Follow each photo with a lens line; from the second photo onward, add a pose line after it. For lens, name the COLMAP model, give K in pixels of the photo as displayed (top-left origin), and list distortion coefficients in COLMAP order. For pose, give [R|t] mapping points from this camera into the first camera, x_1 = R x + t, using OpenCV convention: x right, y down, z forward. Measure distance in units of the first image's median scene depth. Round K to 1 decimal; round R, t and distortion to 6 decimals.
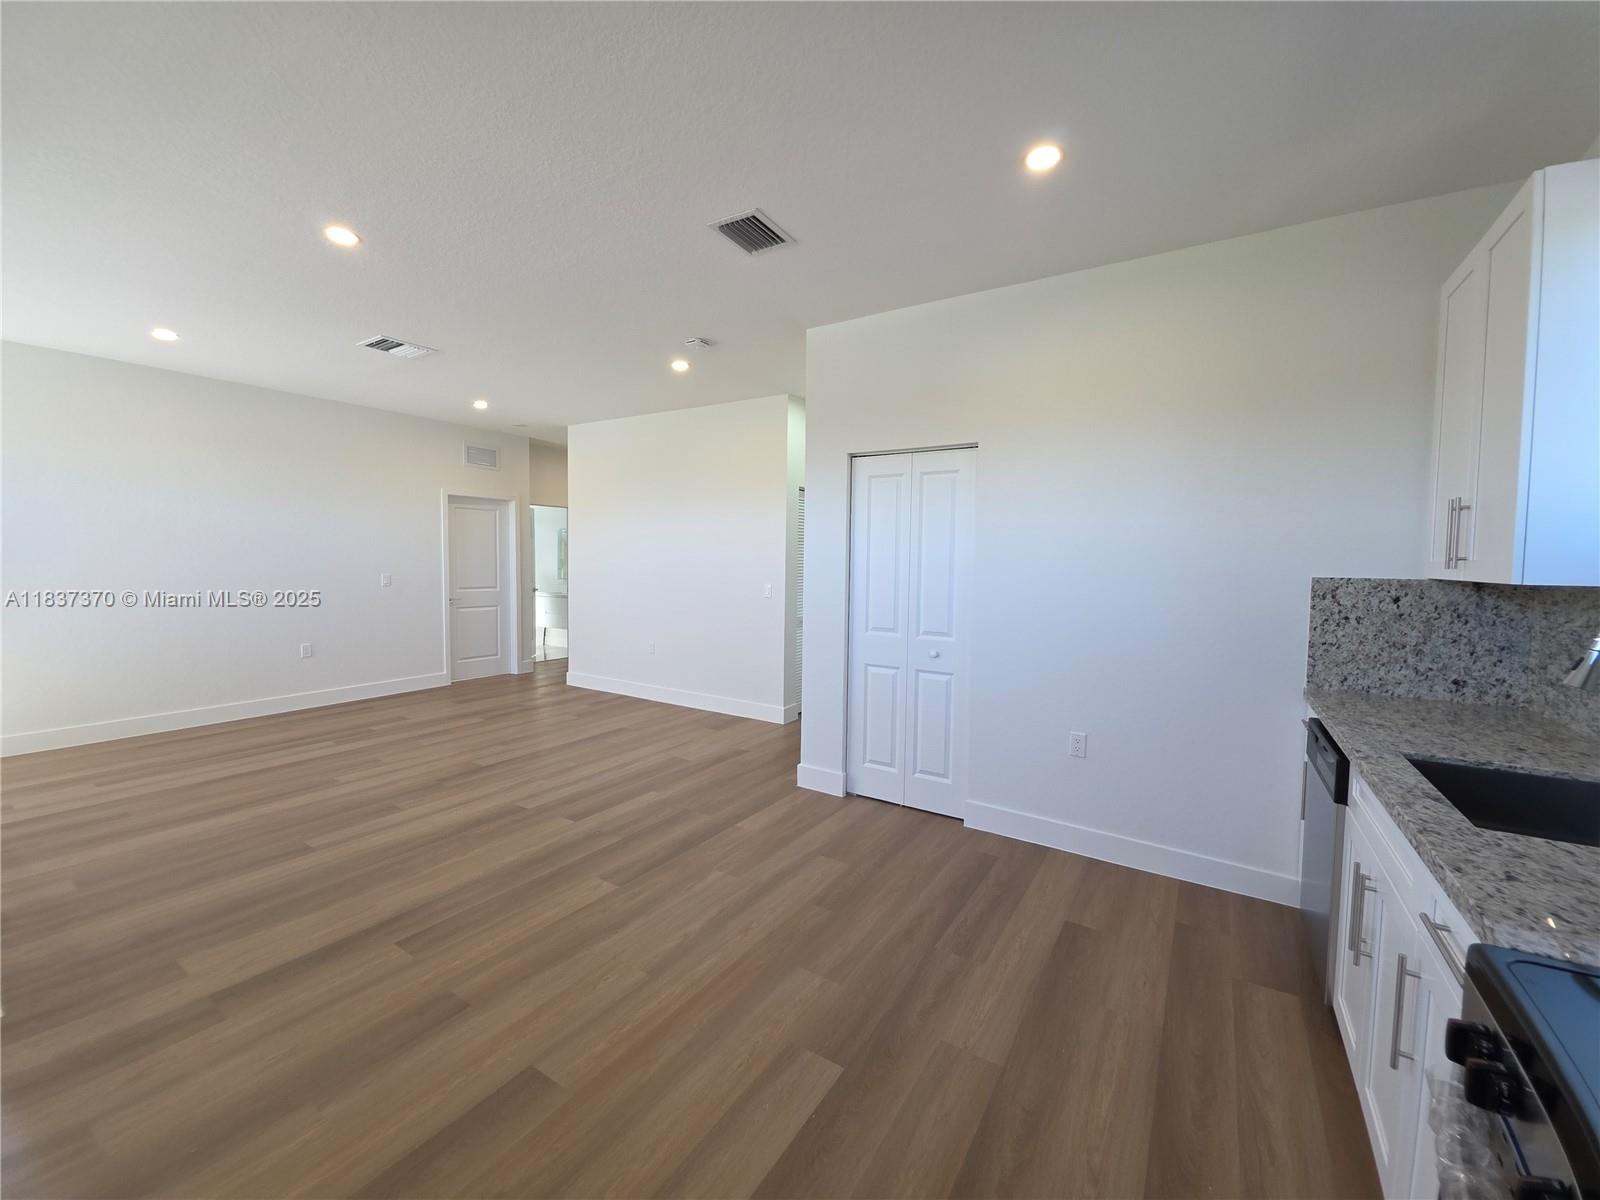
lens RADIAL K [[633.3, 0, 835.7], [0, 633.3, 588.8], [0, 0, 1]] dist [0.011474, -0.007484]
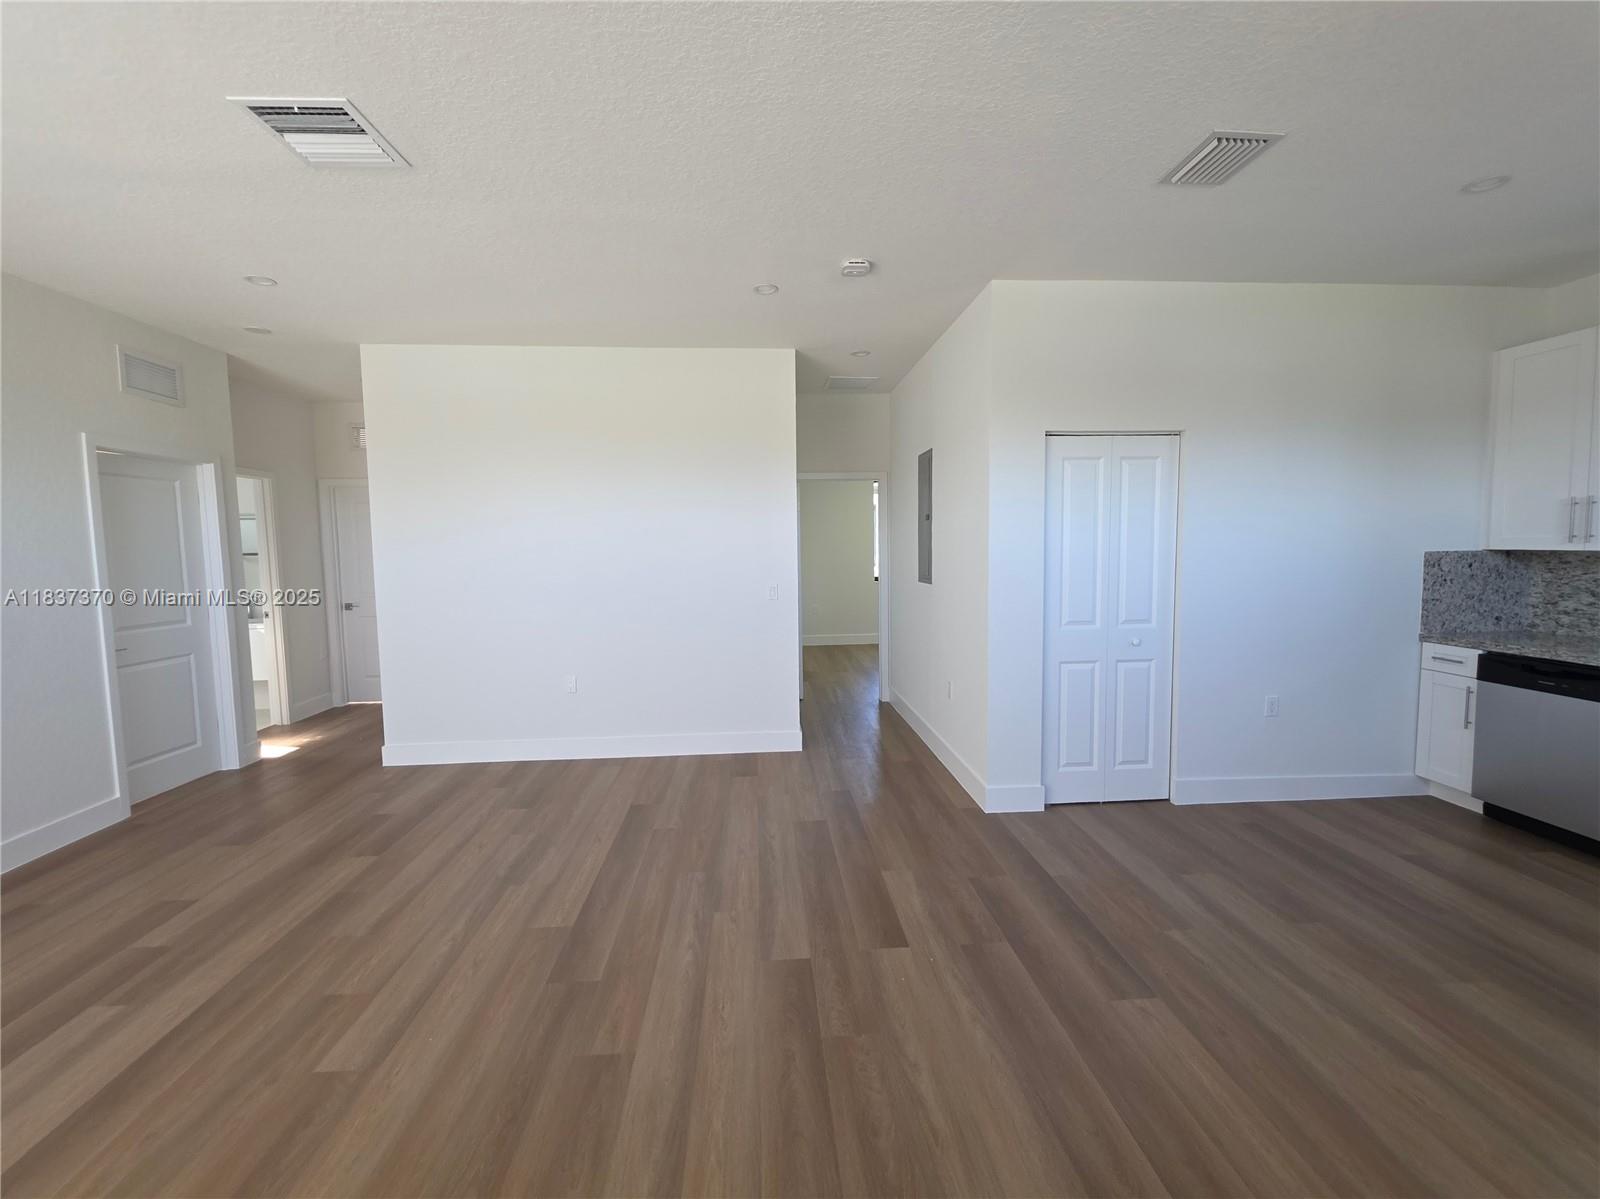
lens RADIAL K [[633.3, 0, 835.7], [0, 633.3, 588.3], [0, 0, 1]] dist [0.011474, -0.007484]
pose [[0.816895, -0.066802, 0.572905, -0.901726], [0.053346, 0.997763, 0.040277, -0.052343], [-0.574315, -0.002340, 0.818631, 0.524446]]
